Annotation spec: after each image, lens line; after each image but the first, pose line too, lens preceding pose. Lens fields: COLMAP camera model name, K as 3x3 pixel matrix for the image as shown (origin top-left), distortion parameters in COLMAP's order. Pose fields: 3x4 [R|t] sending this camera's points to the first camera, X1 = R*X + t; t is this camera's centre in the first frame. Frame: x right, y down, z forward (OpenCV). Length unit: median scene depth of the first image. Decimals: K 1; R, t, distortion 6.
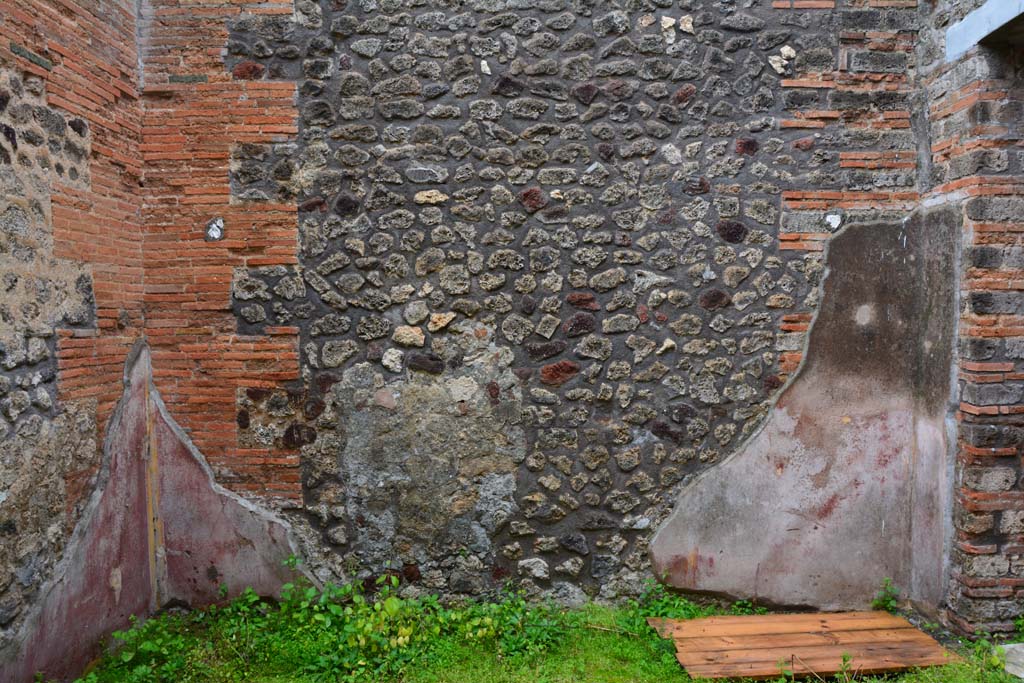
lens RADIAL K [[804.0, 0, 511.3], [0, 804.0, 350.1], [0, 0, 1]] dist [-0.159200, 0.122974]
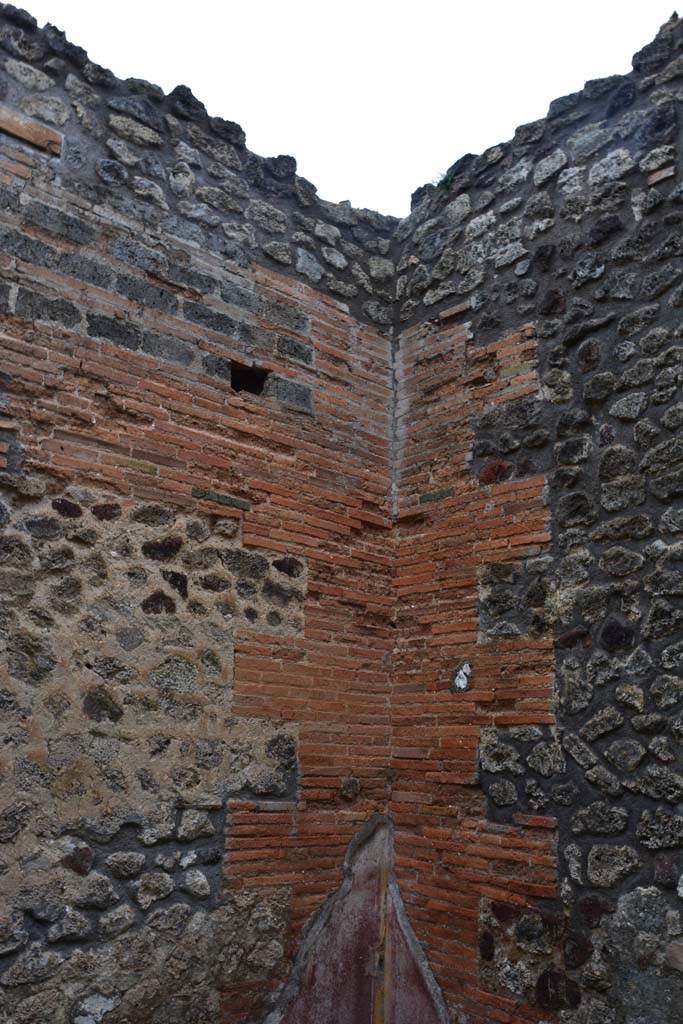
lens RADIAL K [[804.0, 0, 340.4], [0, 804.0, 518.4], [0, 0, 1]] dist [-0.159200, 0.122974]
pose [[0.653396, -0.175003, -0.736511, 0.149421], [-0.078028, 0.952161, -0.295467, -0.062518], [0.752985, 0.250525, 0.608483, 0.400425]]
